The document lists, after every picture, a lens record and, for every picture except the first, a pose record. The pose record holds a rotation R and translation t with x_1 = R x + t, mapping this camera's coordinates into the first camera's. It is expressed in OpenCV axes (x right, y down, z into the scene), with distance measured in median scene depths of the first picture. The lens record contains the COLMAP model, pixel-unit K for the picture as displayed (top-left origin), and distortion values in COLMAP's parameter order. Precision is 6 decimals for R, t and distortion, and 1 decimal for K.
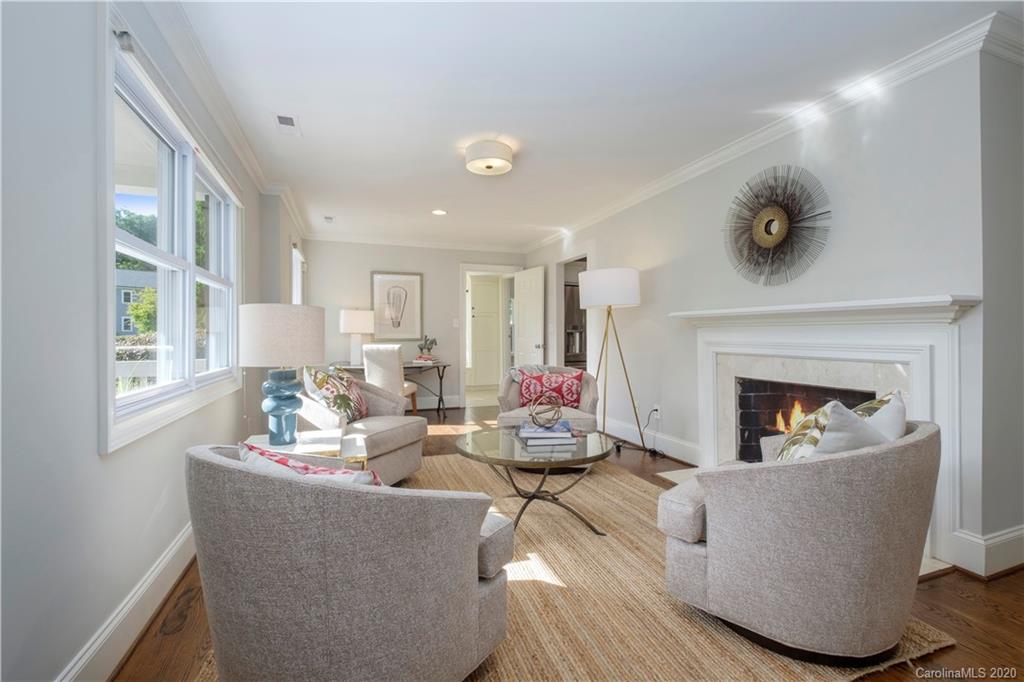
lens RADIAL K [[460.0, 0, 512.3], [0, 460.0, 334.7], [0, 0, 1]] dist [-0.001430, -0.001678]
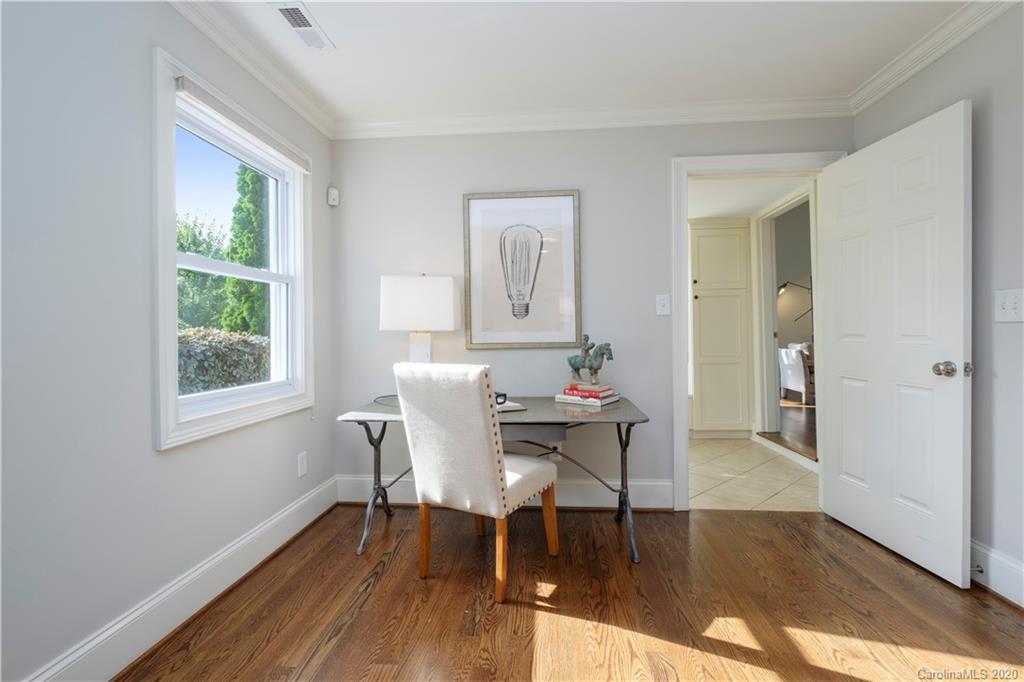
lens RADIAL K [[460.0, 0, 512.8], [0, 460.0, 333.6], [0, 0, 1]] dist [-0.001430, -0.001678]
pose [[0.908290, -0.010202, -0.418218, -0.076084], [0.009725, 0.999947, -0.003271, 0.000749], [0.418229, -0.001096, 0.908341, 0.601188]]
